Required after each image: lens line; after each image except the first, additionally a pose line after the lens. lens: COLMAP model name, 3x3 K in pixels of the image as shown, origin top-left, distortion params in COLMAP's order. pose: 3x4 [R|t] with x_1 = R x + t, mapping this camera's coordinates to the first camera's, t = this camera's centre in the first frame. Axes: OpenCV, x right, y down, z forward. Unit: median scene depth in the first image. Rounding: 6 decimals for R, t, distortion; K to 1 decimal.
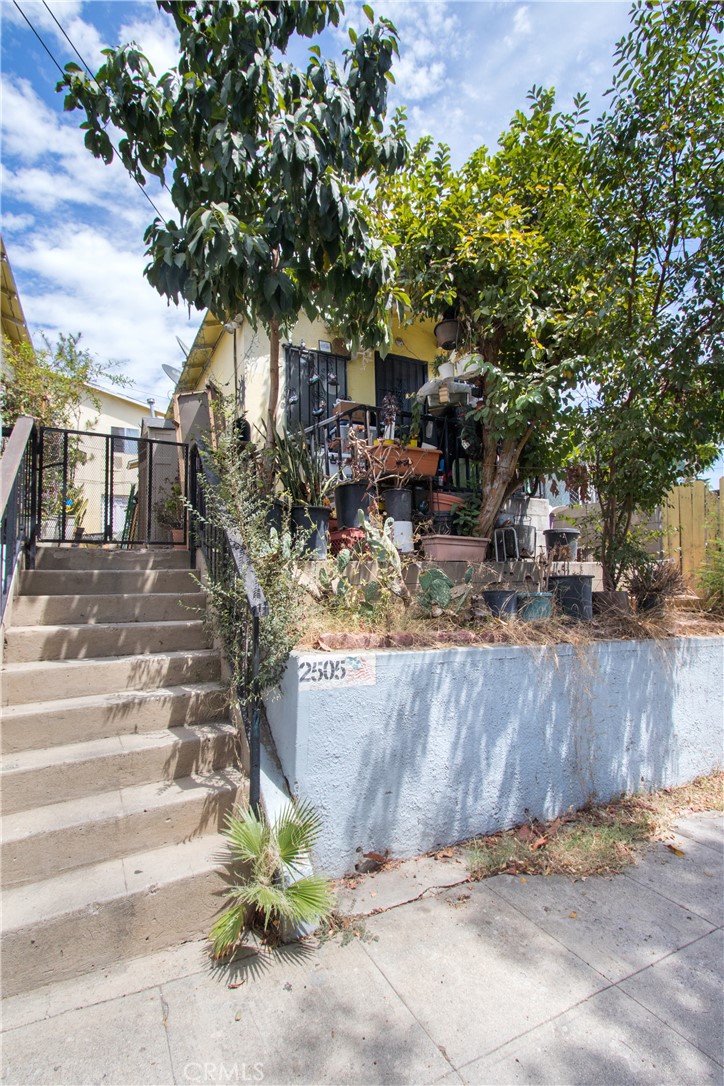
lens RADIAL K [[510.3, 0, 362.0], [0, 510.3, 543.0], [0, 0, 1]] dist [0.000037, -0.000221]
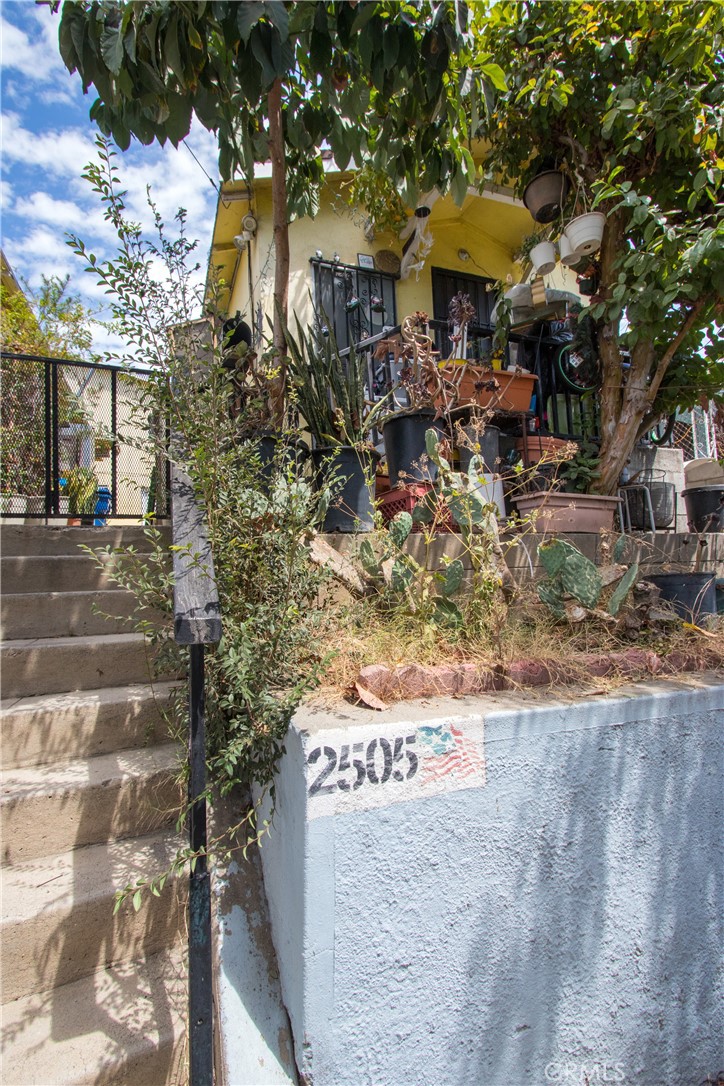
lens RADIAL K [[481.1, 0, 362.0], [0, 481.1, 543.0], [0, 0, 1]] dist [0.002830, 0.000495]
pose [[0.993931, -0.029263, -0.106042, -0.024402], [0.030081, 0.999529, 0.006125, 0.049719], [0.105813, -0.009278, 0.994343, 0.472386]]
